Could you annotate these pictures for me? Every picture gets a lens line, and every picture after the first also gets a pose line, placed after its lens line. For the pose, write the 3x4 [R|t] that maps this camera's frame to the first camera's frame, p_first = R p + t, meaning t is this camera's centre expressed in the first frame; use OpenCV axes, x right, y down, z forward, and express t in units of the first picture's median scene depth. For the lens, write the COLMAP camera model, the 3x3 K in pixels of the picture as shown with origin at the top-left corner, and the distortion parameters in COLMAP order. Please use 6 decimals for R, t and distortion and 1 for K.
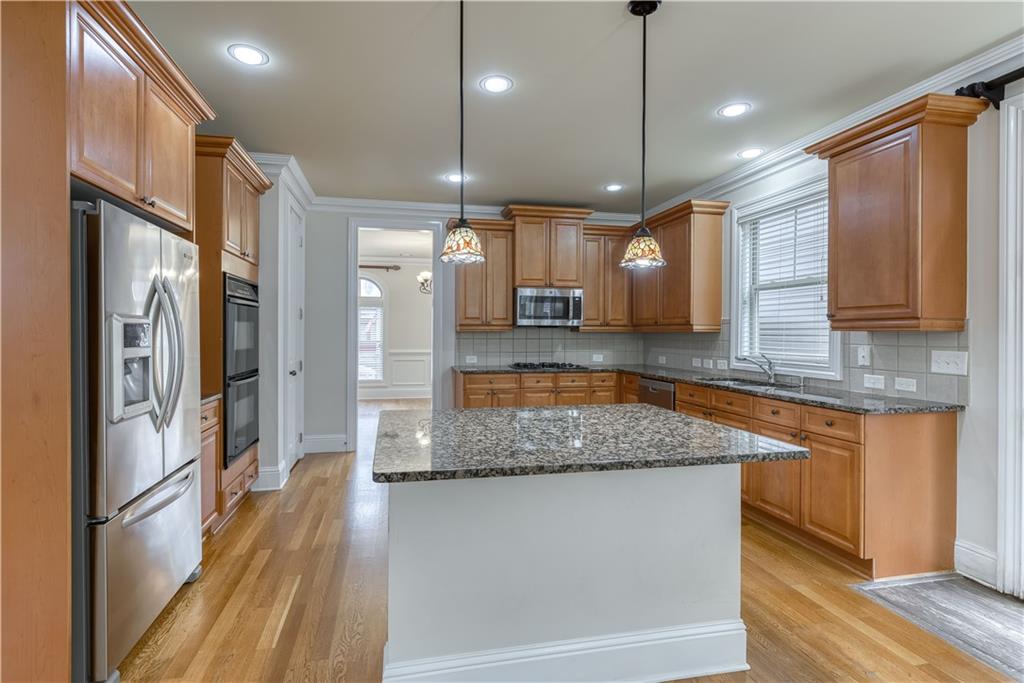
lens RADIAL K [[465.9, 0, 516.0], [0, 465.9, 332.7], [0, 0, 1]] dist [-0.000048, 0.000191]
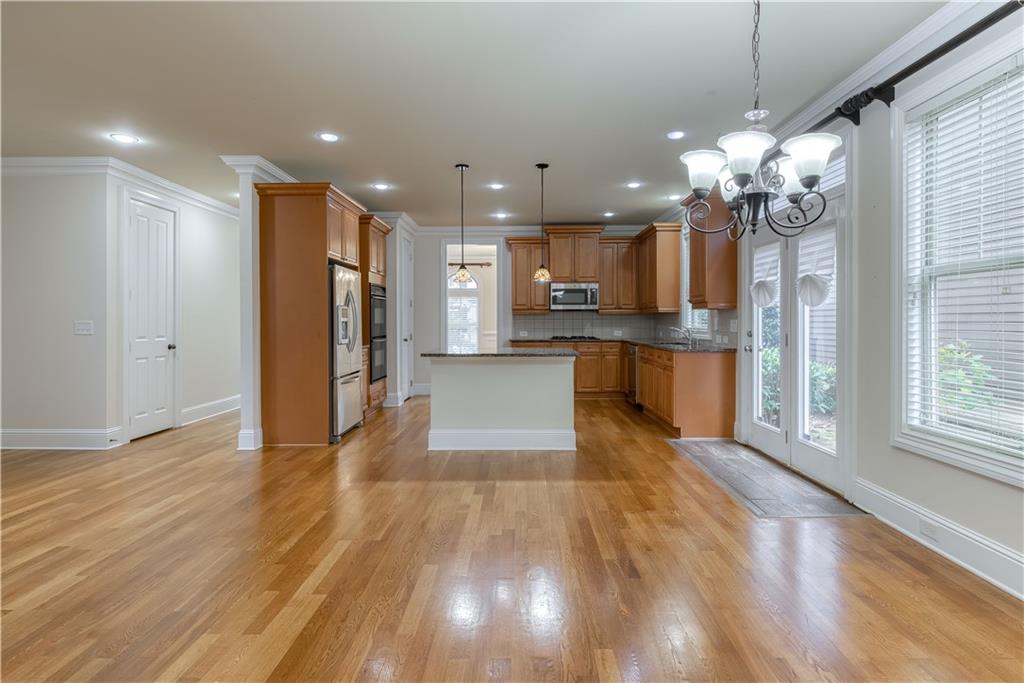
lens RADIAL K [[463.3, 0, 525.8], [0, 463.3, 319.7], [0, 0, 1]] dist [-0.002011, -0.000315]
pose [[0.978059, -0.005443, -0.208255, 0.270371], [0.005721, 0.999983, 0.000733, 0.017716], [0.208248, -0.001908, 0.978074, -0.497272]]
